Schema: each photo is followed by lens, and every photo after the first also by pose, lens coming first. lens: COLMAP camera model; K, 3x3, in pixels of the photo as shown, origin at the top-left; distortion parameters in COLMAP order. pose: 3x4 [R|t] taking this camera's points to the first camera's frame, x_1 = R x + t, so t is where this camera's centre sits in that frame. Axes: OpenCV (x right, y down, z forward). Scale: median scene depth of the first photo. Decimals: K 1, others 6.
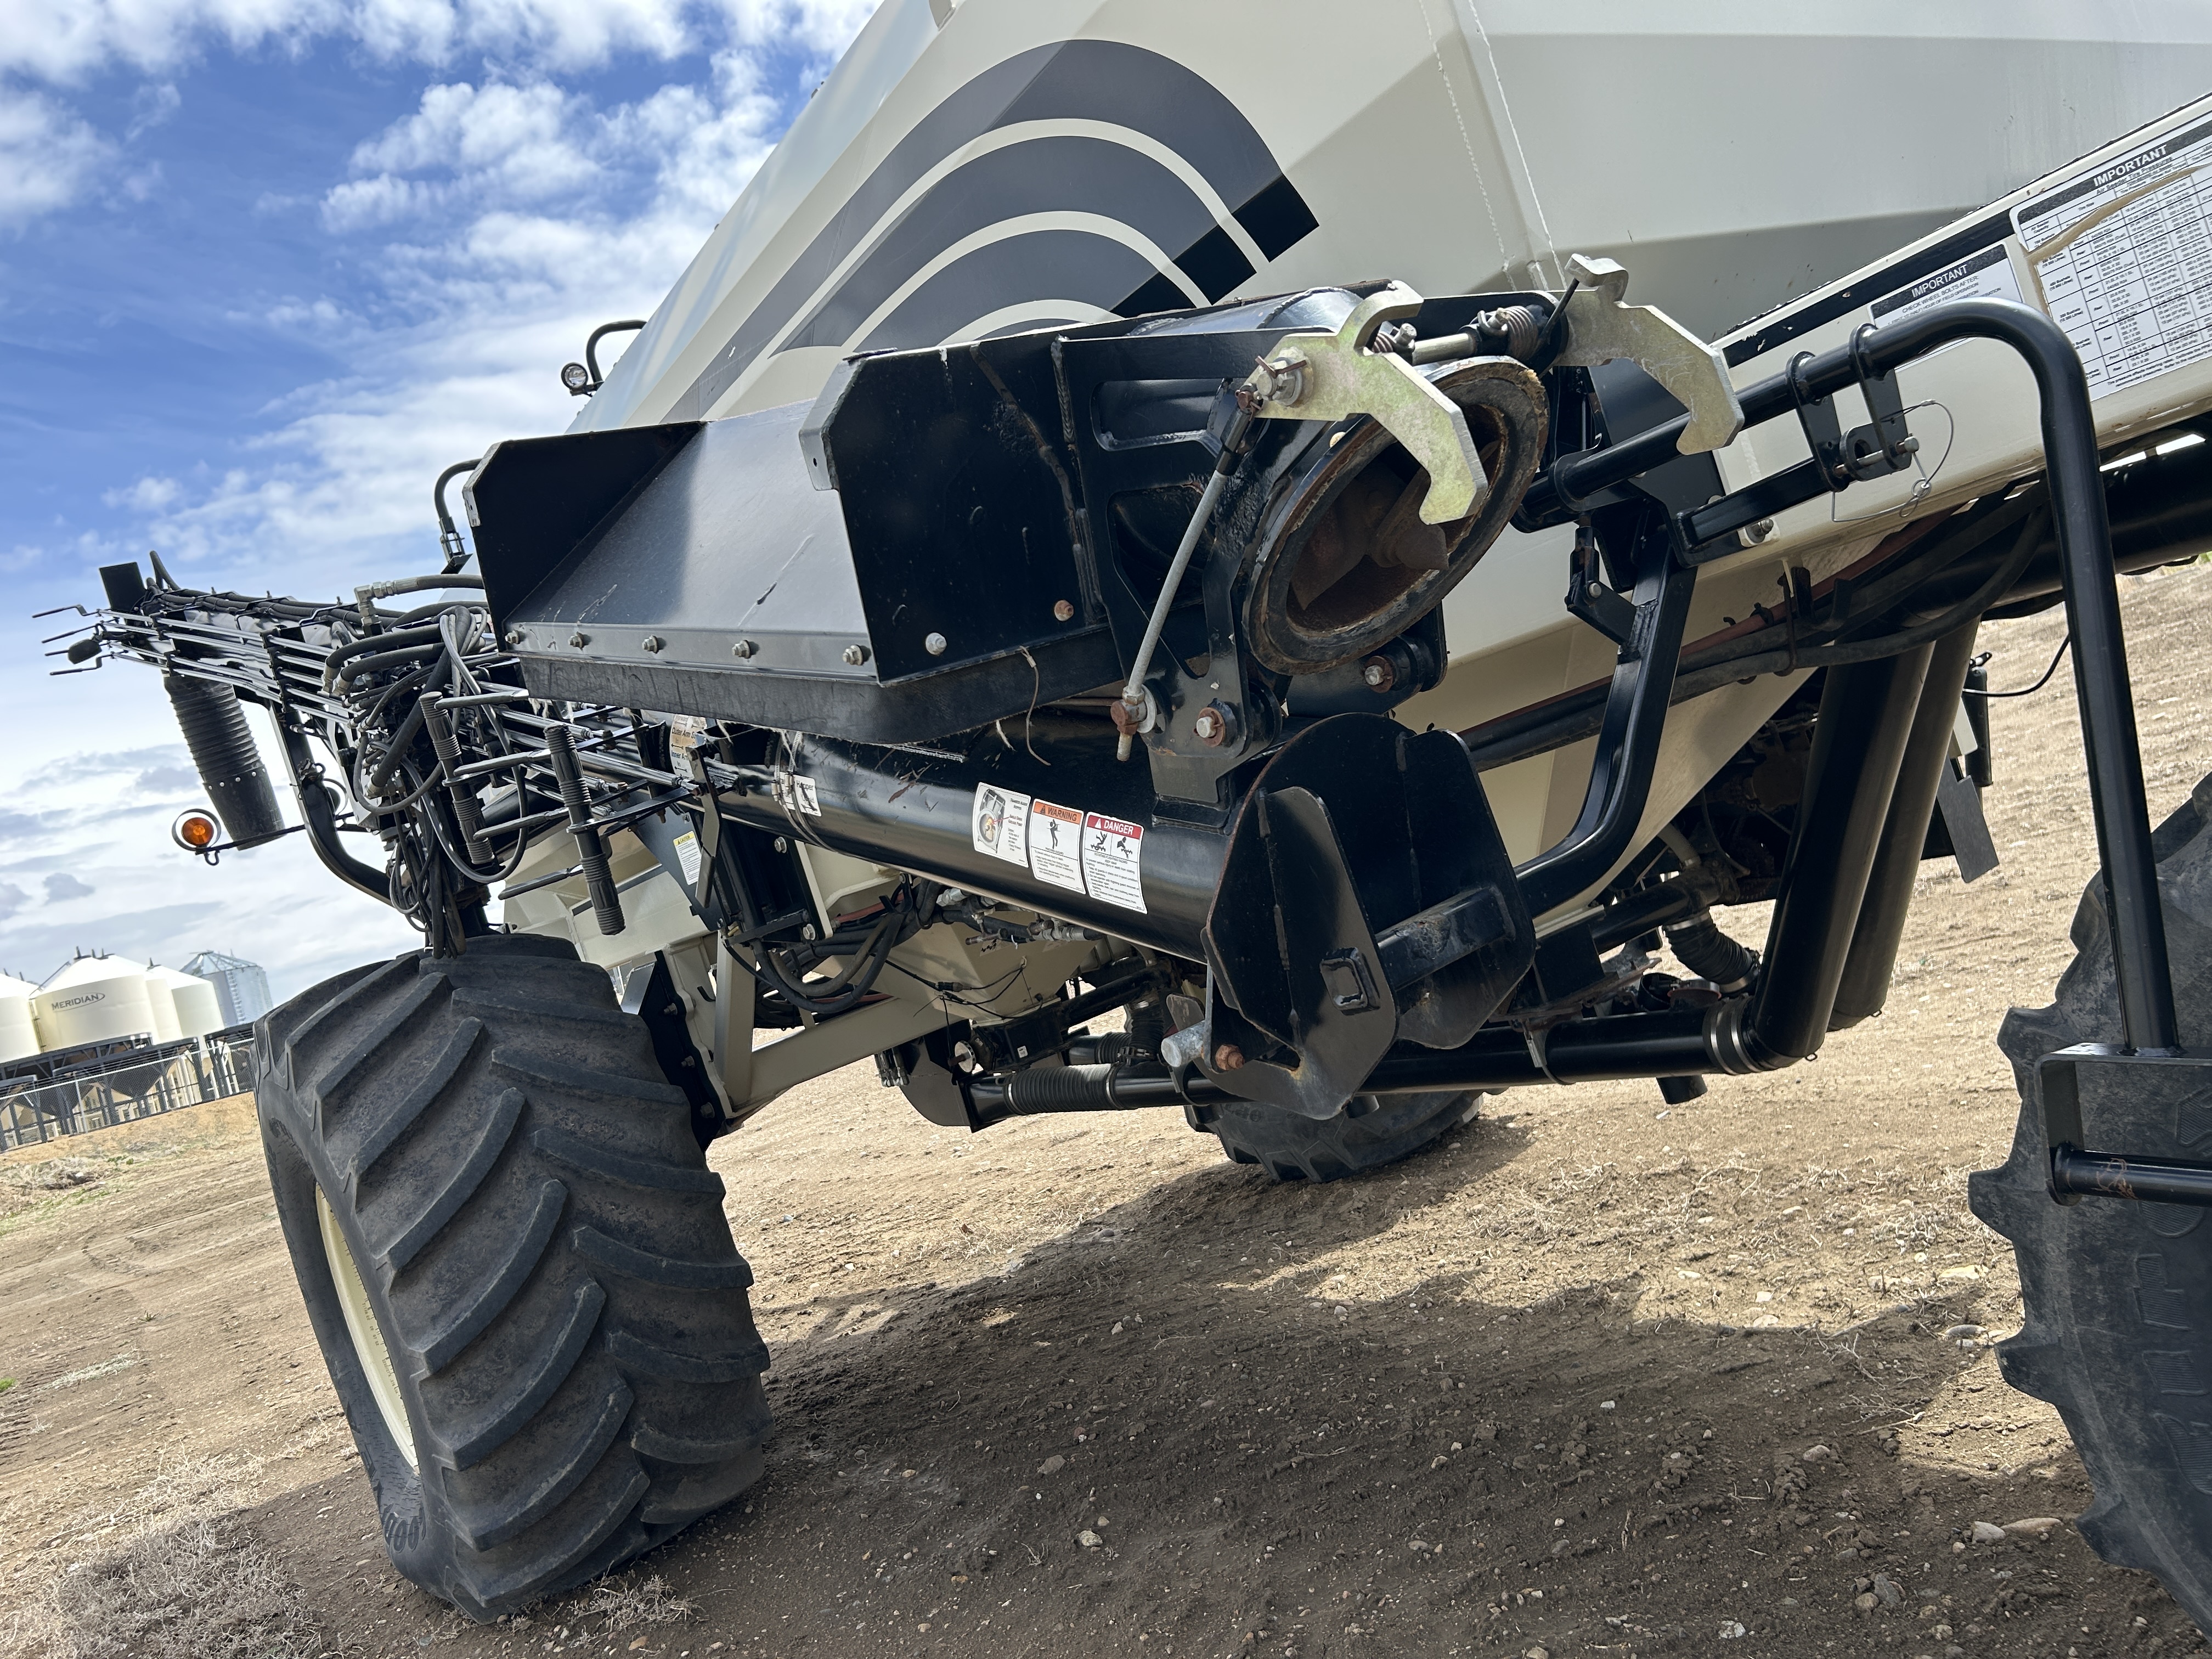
lens RADIAL K [[1682.5, 0, 1106.0], [0, 1682.5, 829.5], [0, 0, 1]] dist [0.059209, -0.072385]
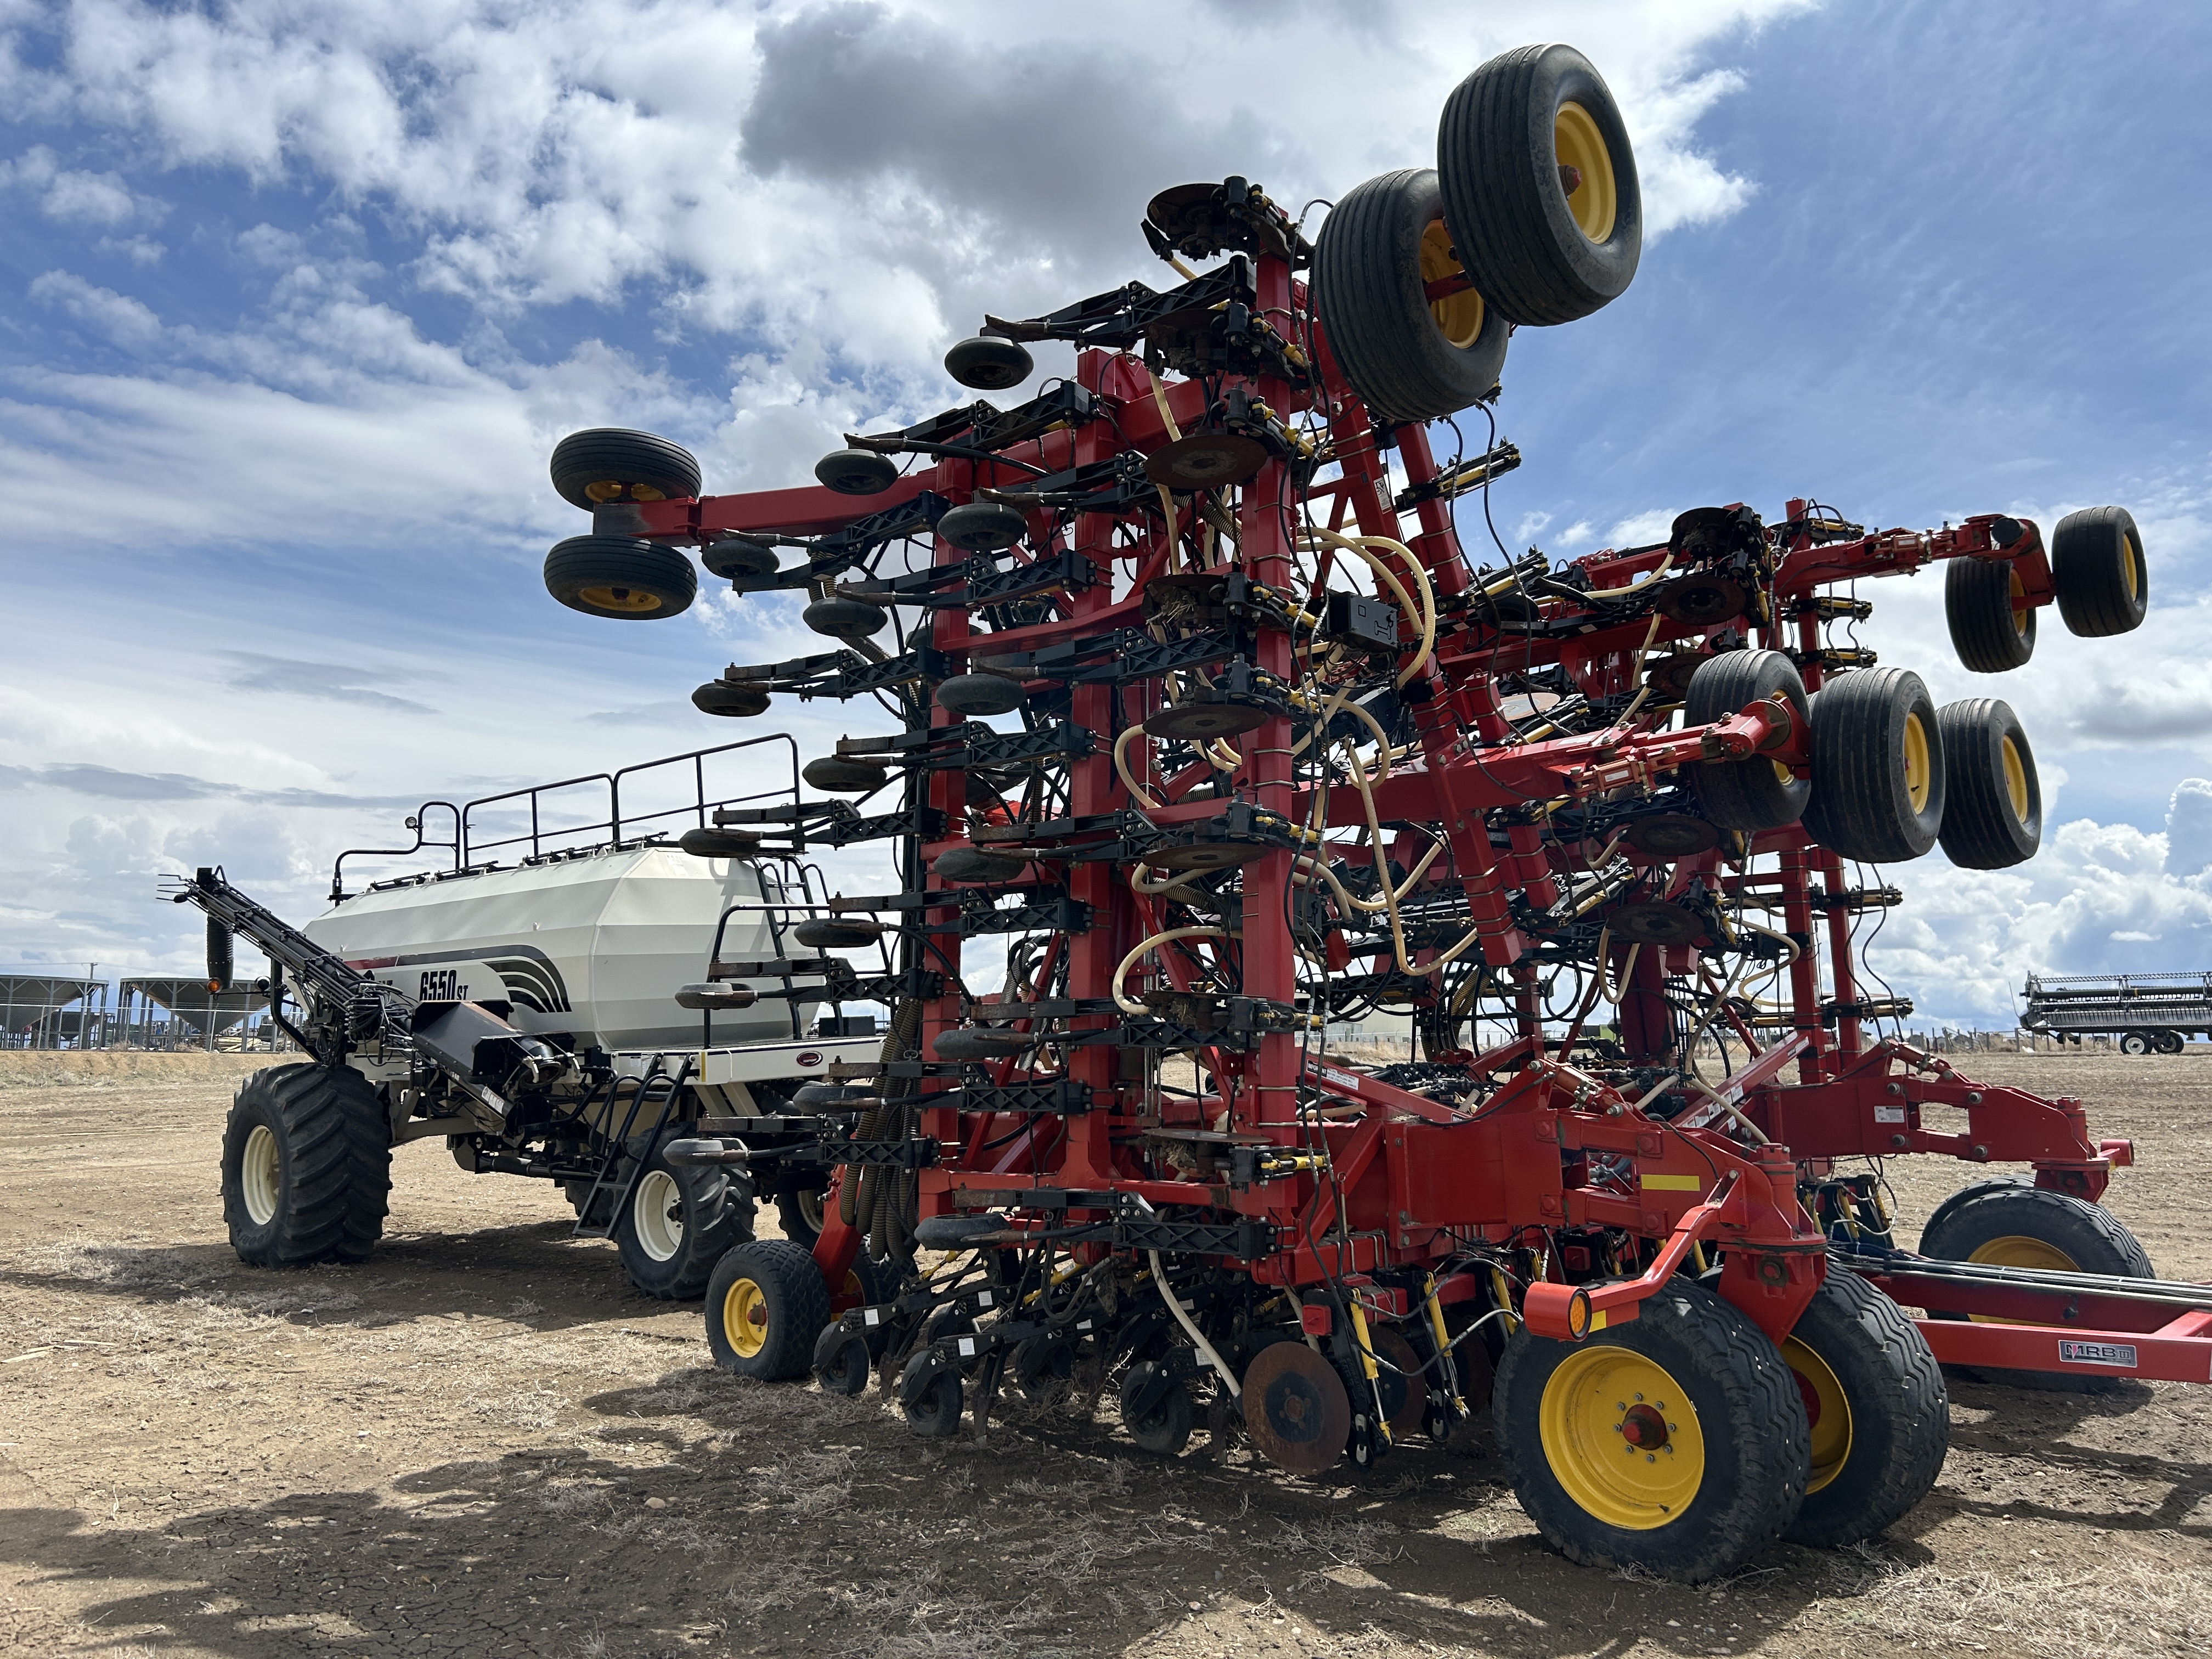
lens RADIAL K [[1682.5, 0, 1106.0], [0, 1682.5, 829.5], [0, 0, 1]] dist [0.059209, -0.072385]
pose [[0.940277, 0.292030, 0.174920, 0.314090], [-0.266064, 0.951003, -0.157489, -0.248254], [-0.212341, 0.101544, 0.971905, -2.552448]]
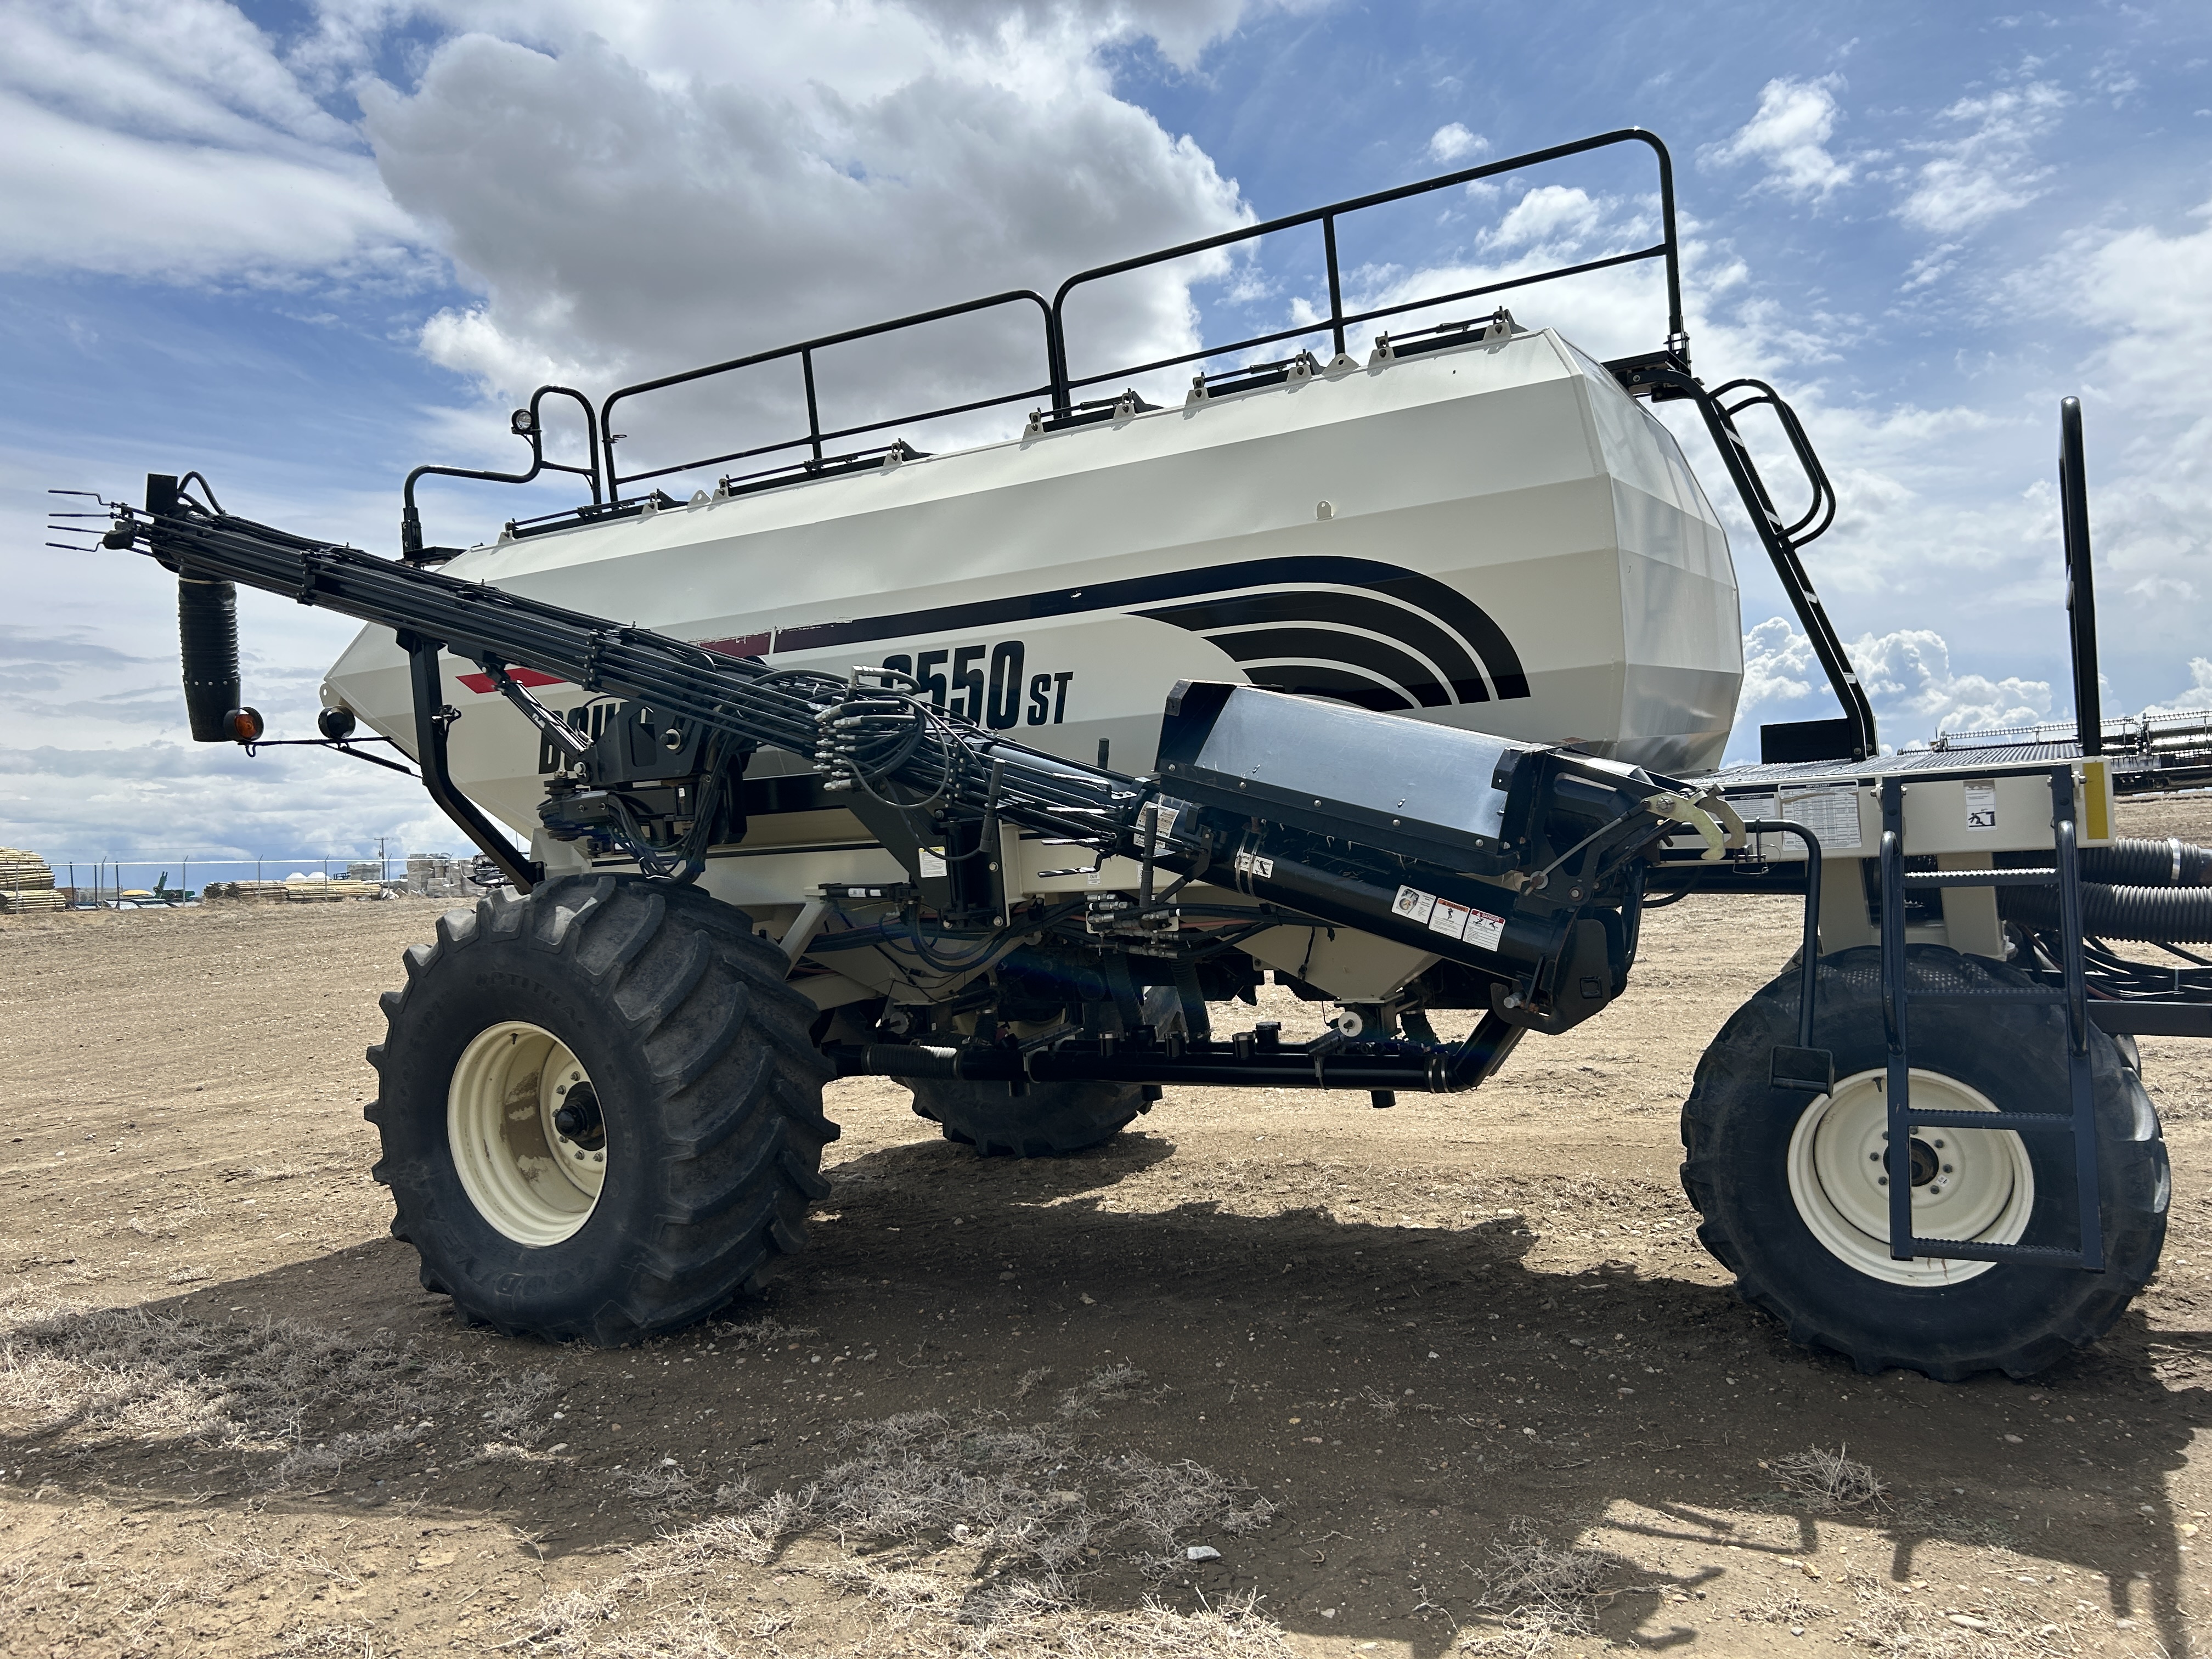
lens RADIAL K [[1679.3, 0, 1129.0], [0, 1679.3, 819.2], [0, 0, 1]] dist [0.103831, -0.077852]
pose [[0.875352, 0.227740, 0.426490, -0.671299], [-0.197799, 0.973601, -0.113917, 0.106454], [-0.441175, 0.015359, 0.897290, -0.468105]]
